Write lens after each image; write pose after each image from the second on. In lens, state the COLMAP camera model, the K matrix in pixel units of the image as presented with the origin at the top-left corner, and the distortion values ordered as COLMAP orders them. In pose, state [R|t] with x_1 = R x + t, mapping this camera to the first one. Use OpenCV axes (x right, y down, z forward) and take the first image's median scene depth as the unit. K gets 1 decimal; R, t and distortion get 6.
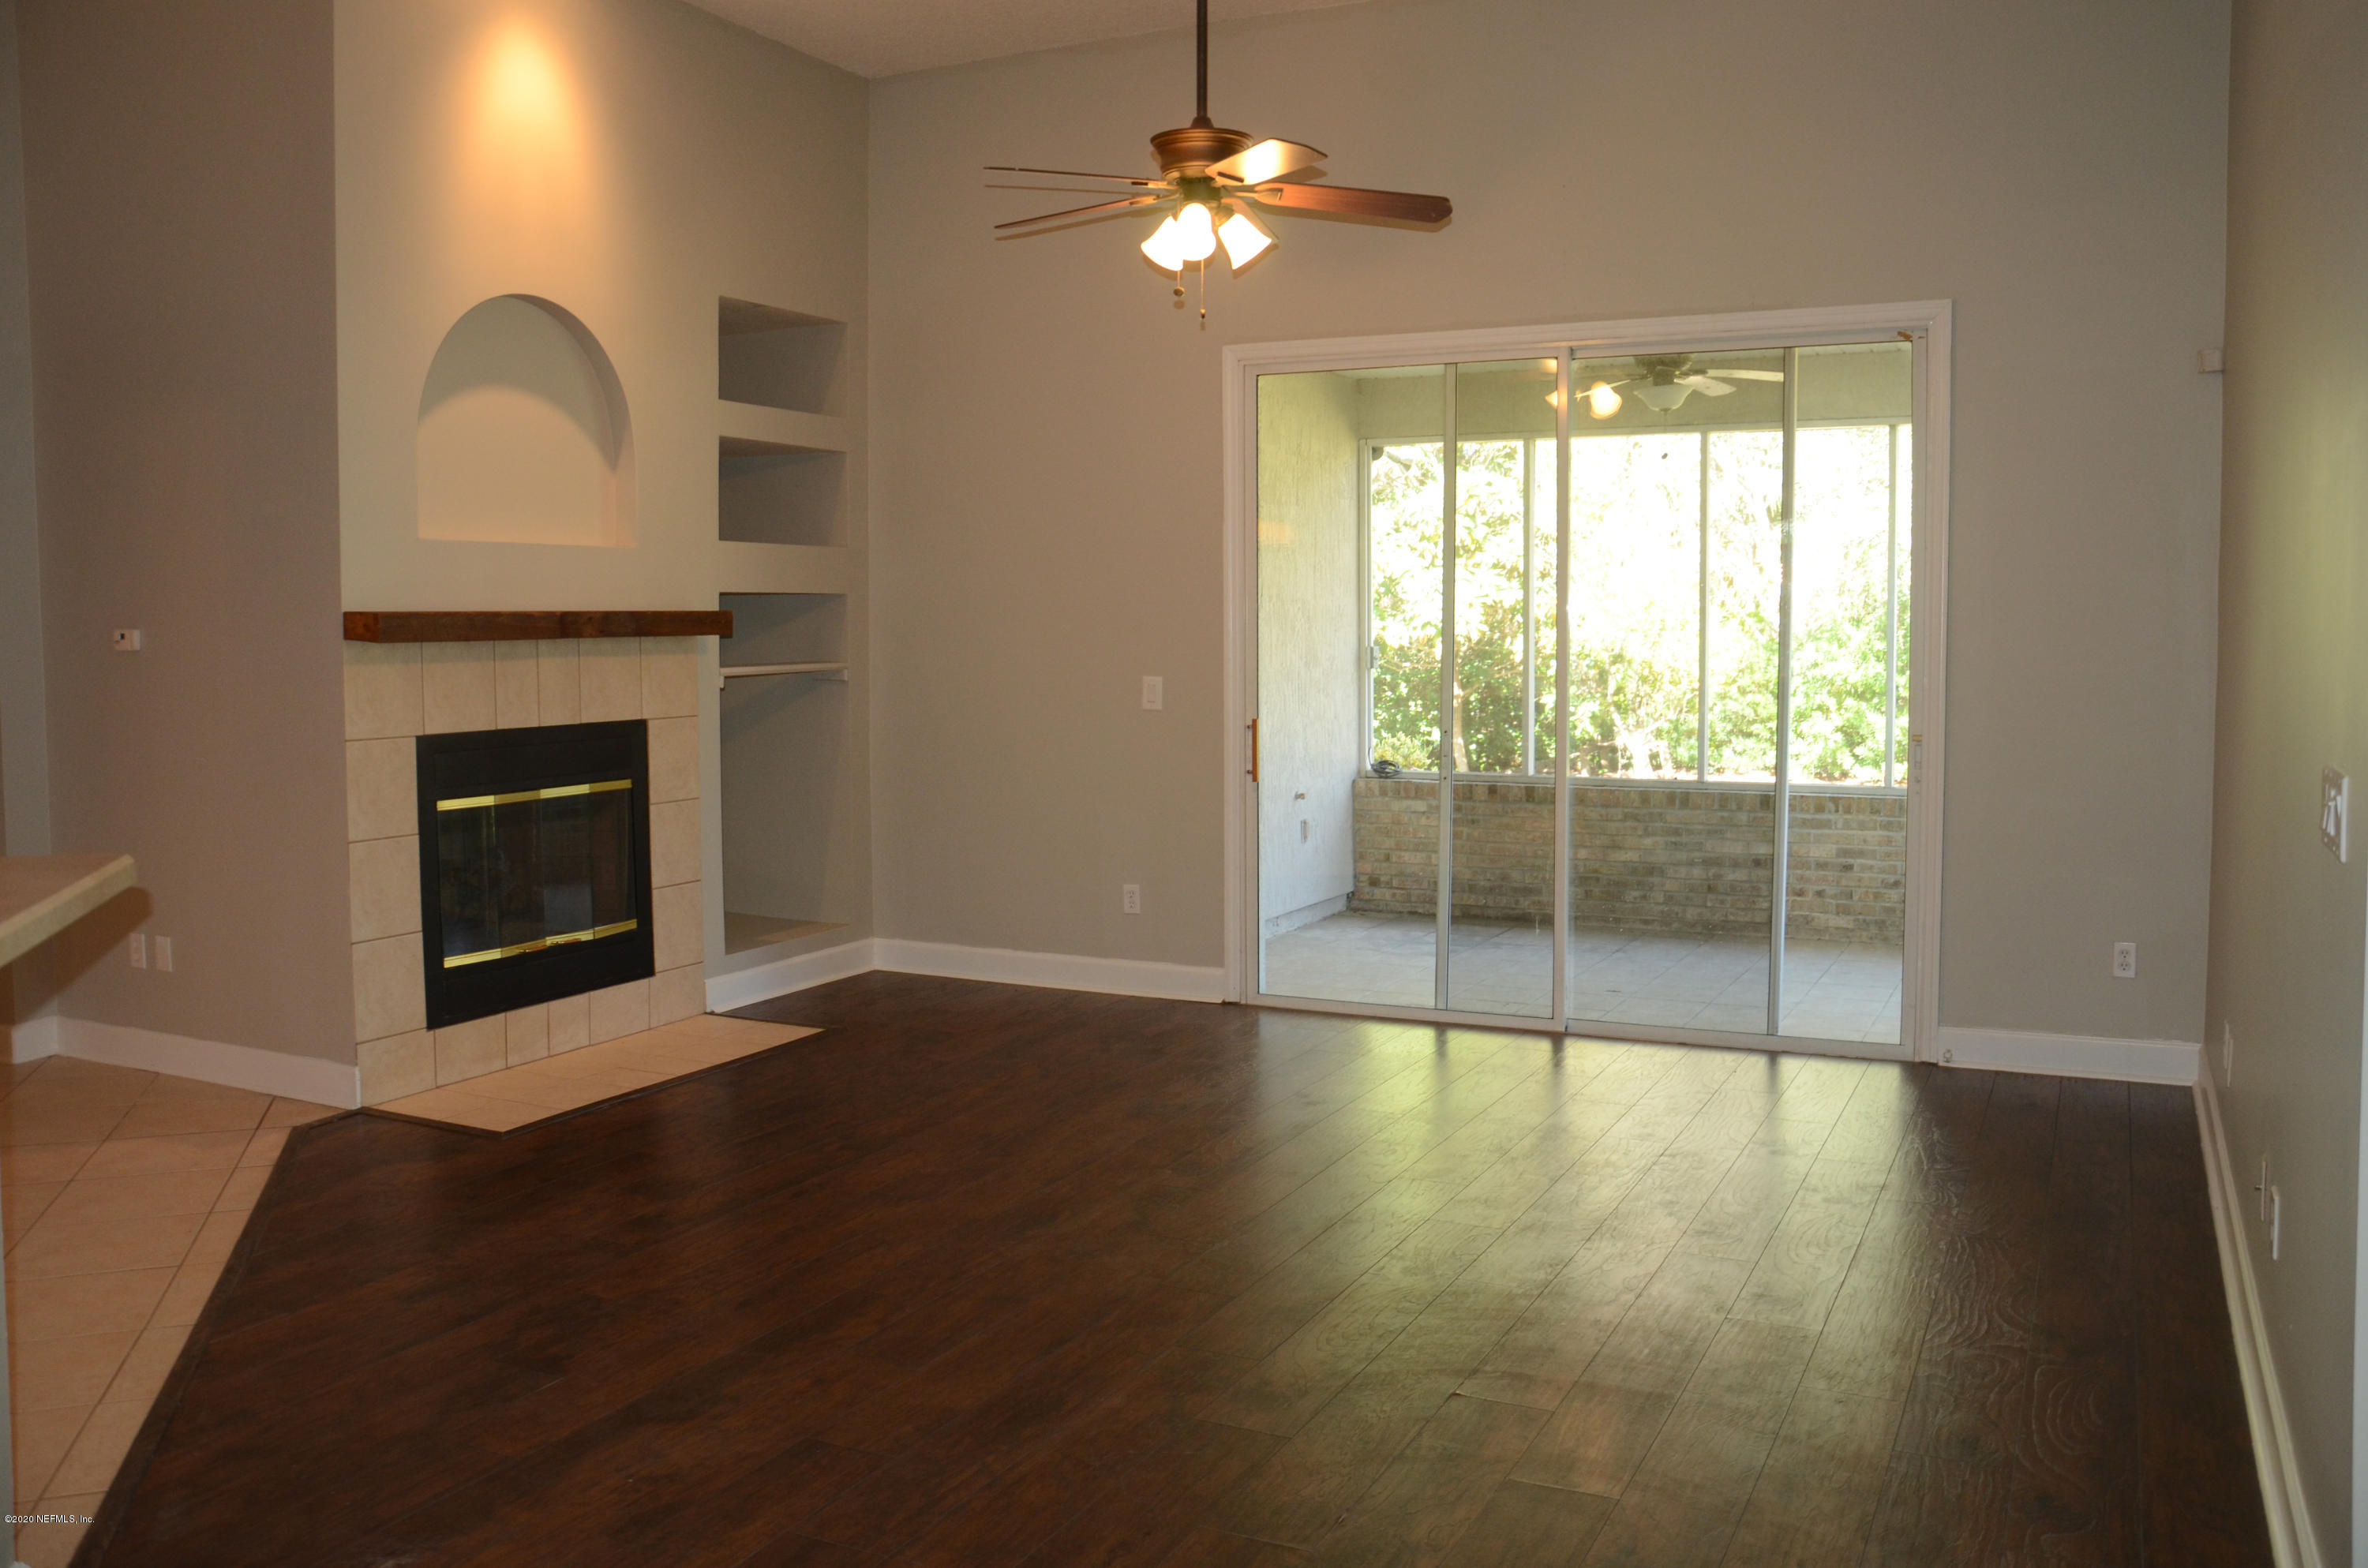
lens RADIAL K [[1892.4, 0, 1182.2], [0, 1892.4, 740.5], [0, 0, 1]] dist [-0.137626, 0.126545]
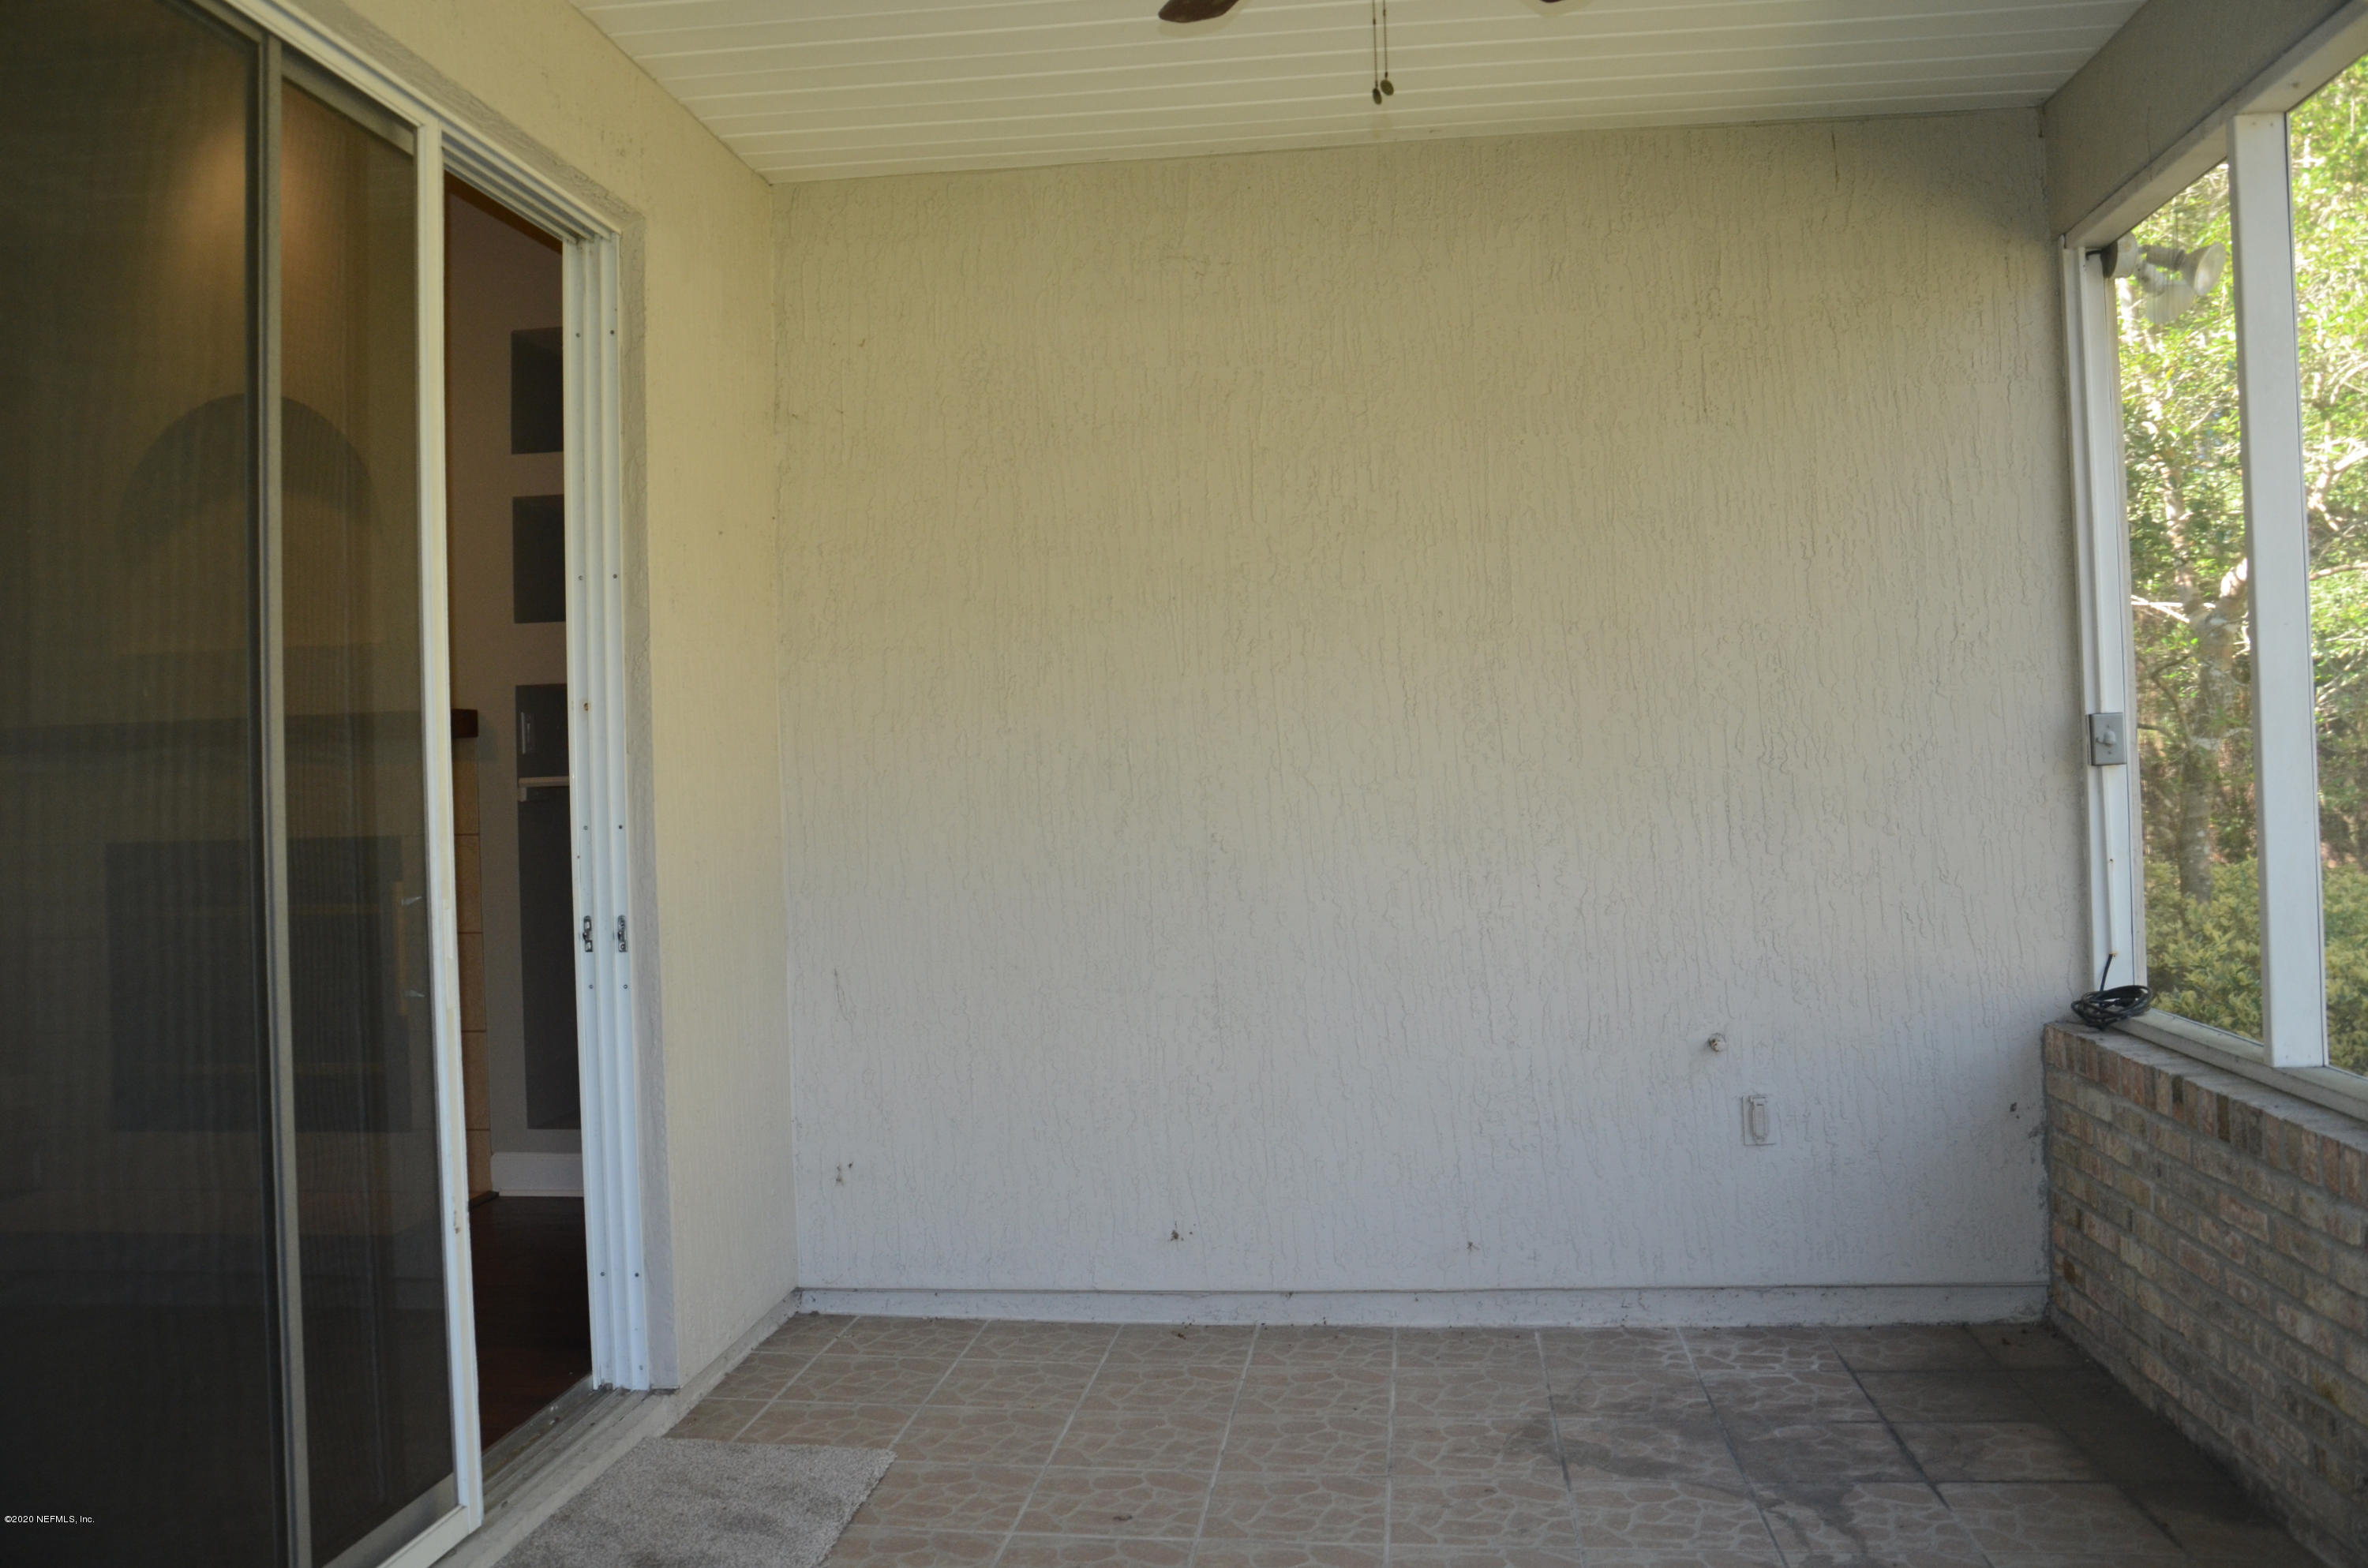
lens RADIAL K [[1892.4, 0, 1182.2], [0, 1892.4, 740.5], [0, 0, 1]] dist [-0.137626, 0.126545]
pose [[0.338593, -0.020654, -0.940706, 0.739685], [-0.028639, 0.999070, -0.032243, -0.043433], [0.940497, 0.037858, 0.337687, 1.177043]]
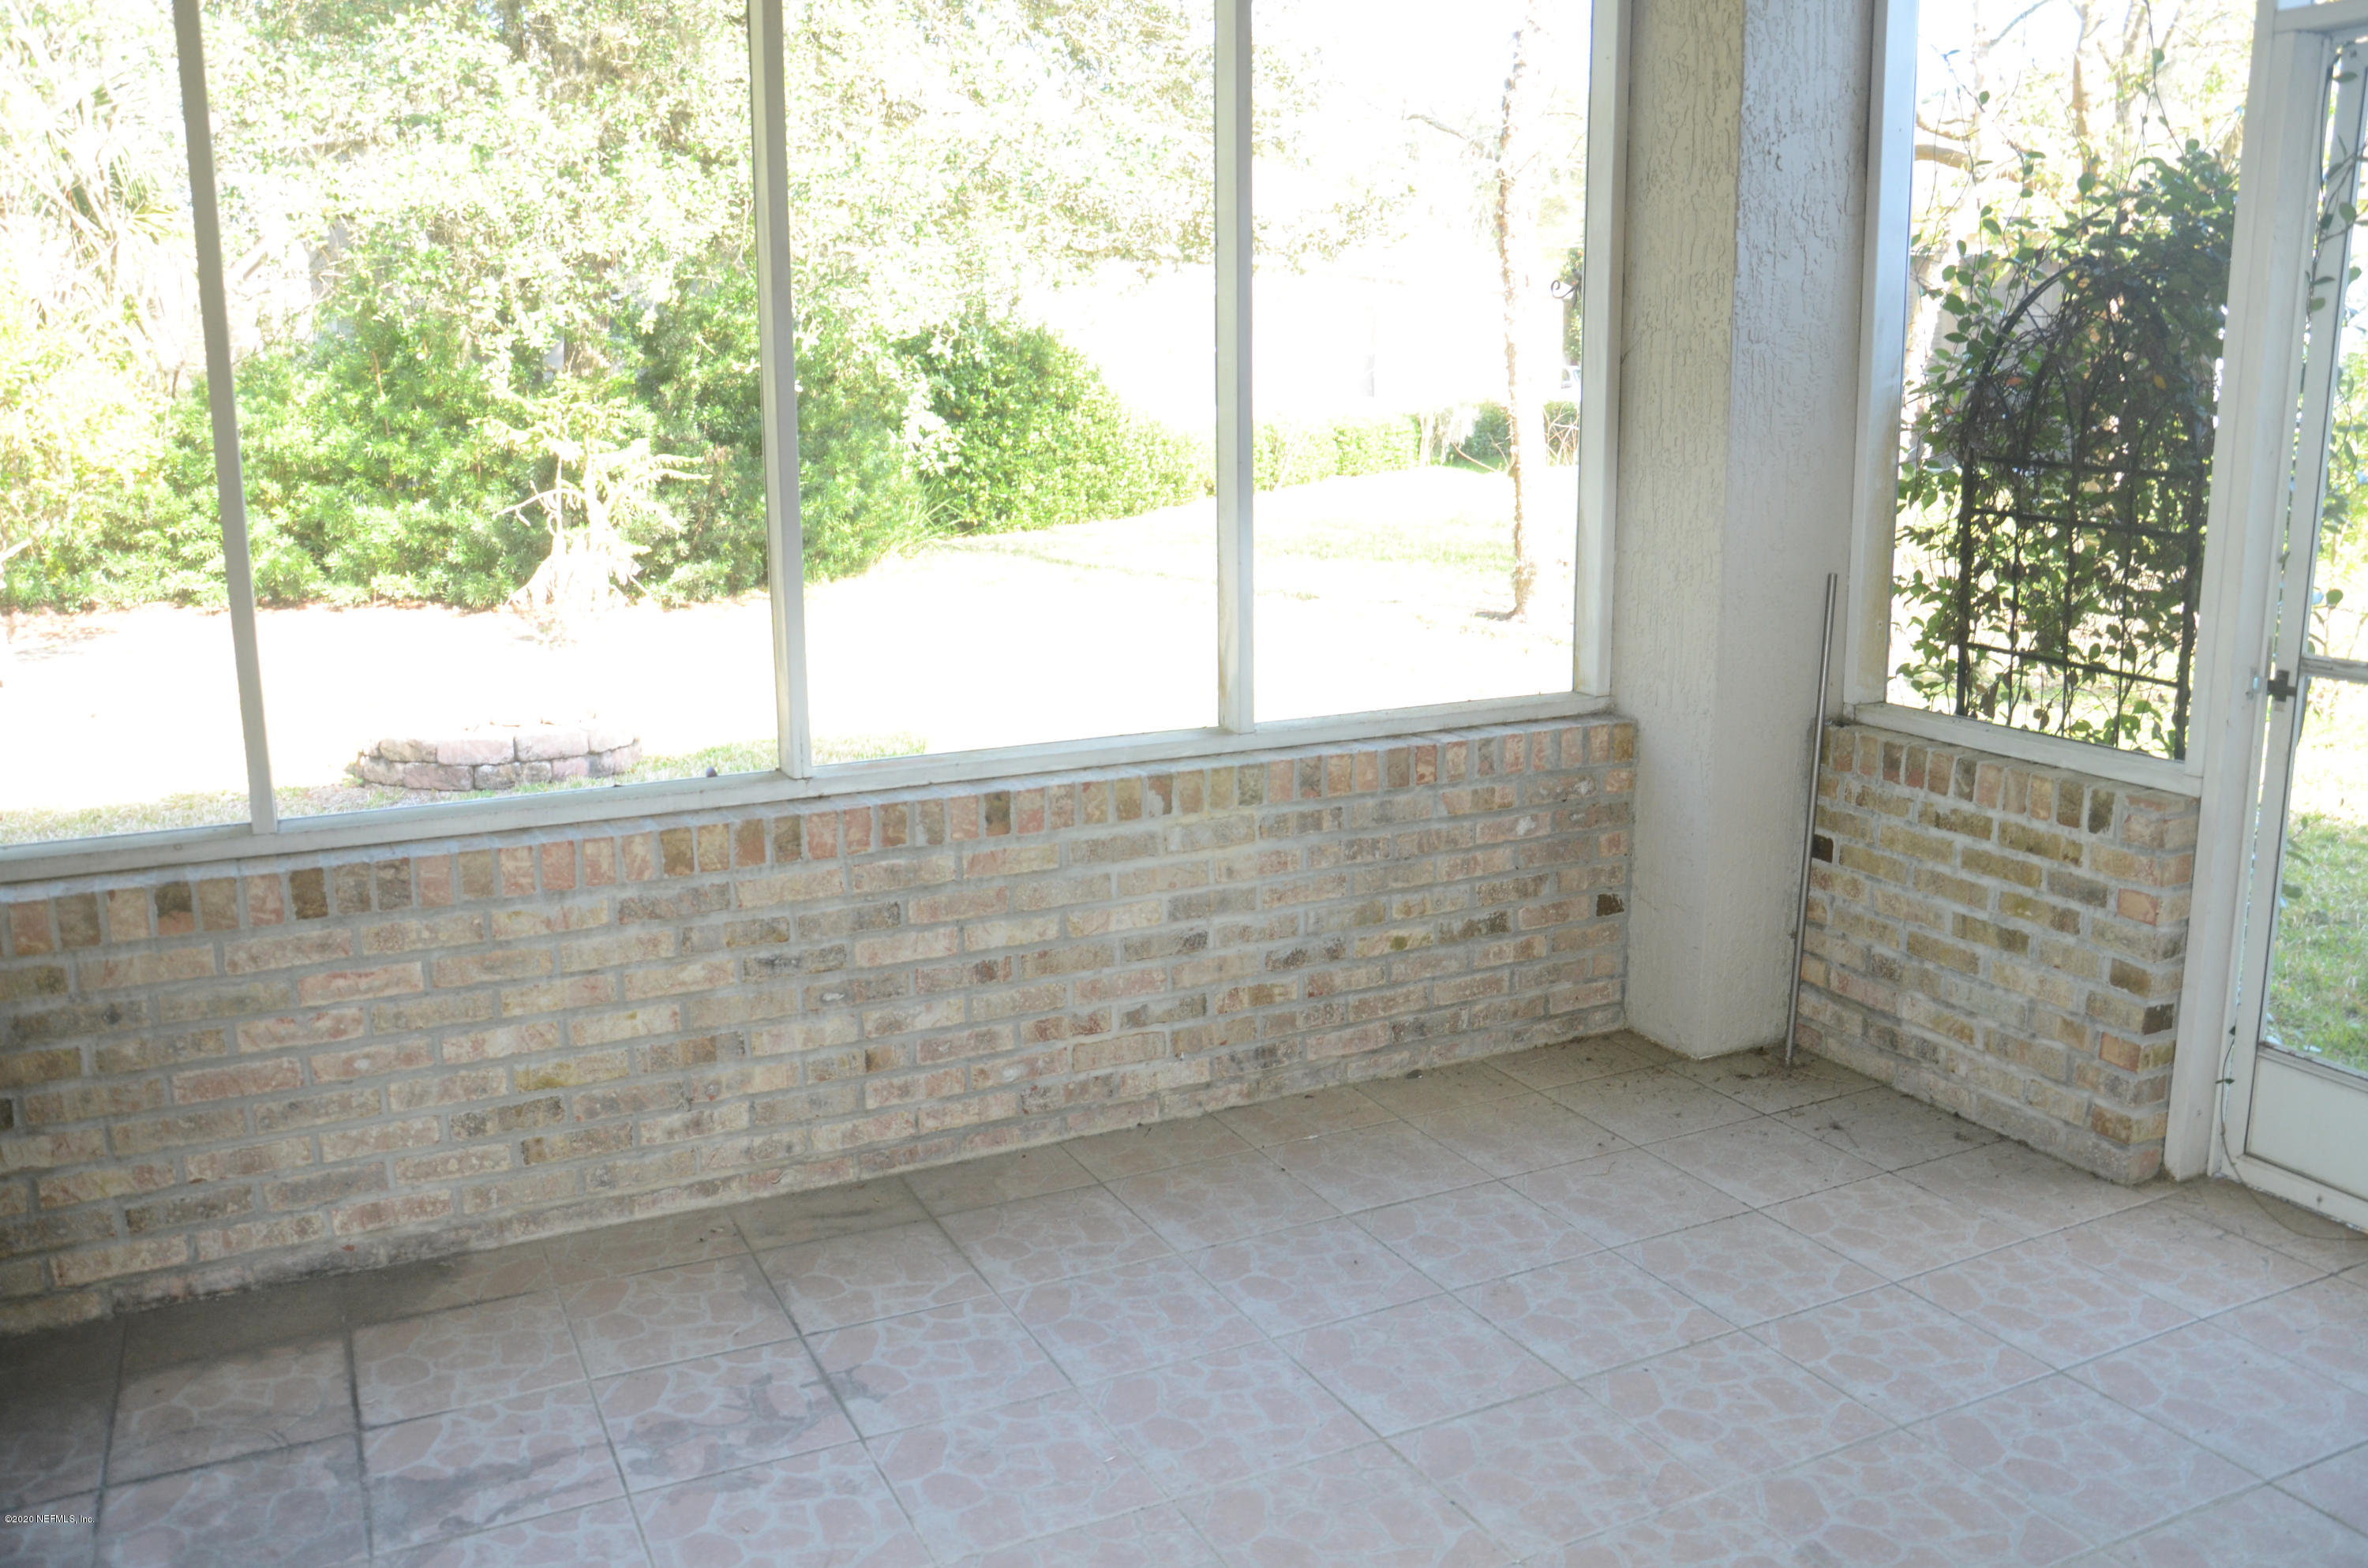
lens RADIAL K [[1930.1, 0, 1184.8], [0, 1930.1, 759.4], [0, 0, 1]] dist [-0.156240, 0.137047]
pose [[0.610964, -0.162162, 0.774872, 0.061147], [0.053457, 0.985012, 0.163990, -0.061494], [-0.789852, -0.058769, 0.610476, 1.174034]]
